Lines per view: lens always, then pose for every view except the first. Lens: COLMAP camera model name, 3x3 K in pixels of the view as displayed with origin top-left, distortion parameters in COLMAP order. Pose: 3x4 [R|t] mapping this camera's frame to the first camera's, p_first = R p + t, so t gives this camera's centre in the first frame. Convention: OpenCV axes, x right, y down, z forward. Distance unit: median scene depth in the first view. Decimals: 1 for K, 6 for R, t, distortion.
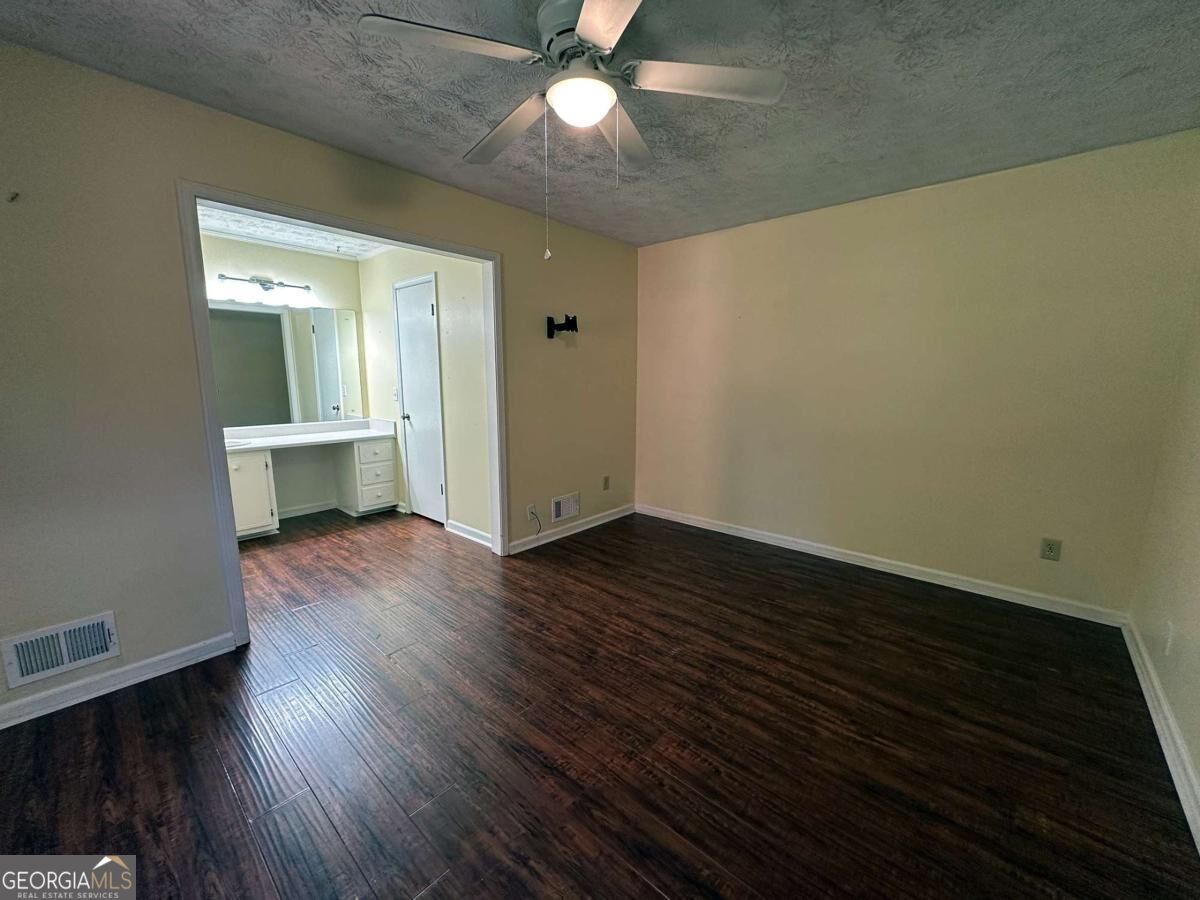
lens RADIAL K [[477.6, 0, 600.0], [0, 477.6, 450.0], [0, 0, 1]] dist [-0.001103, -0.000110]
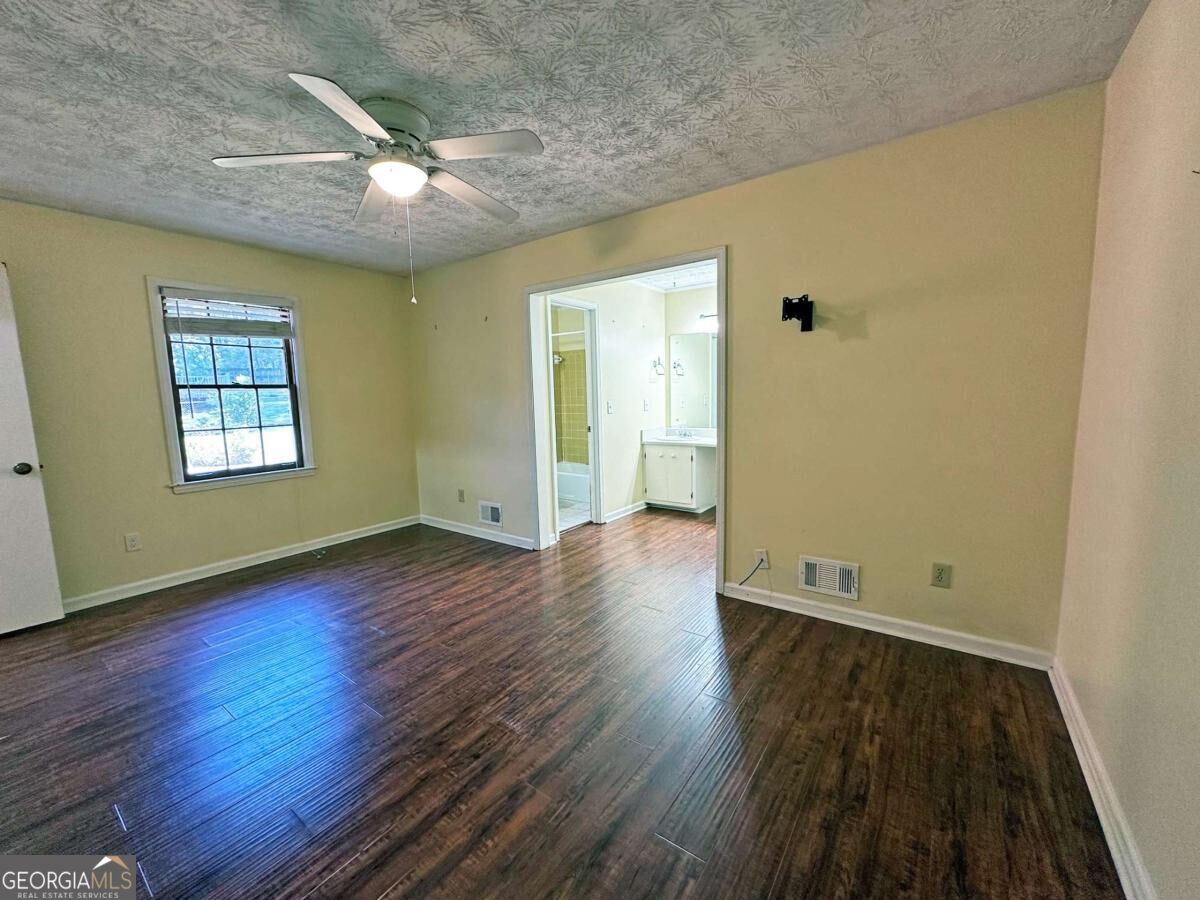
lens RADIAL K [[477.6, 0, 600.0], [0, 477.6, 450.0], [0, 0, 1]] dist [-0.001103, -0.000110]
pose [[0.095665, 0.110447, -0.989267, 0.673296], [-0.128161, 0.986920, 0.097791, -0.101901], [0.987129, 0.117430, 0.108569, 0.730740]]
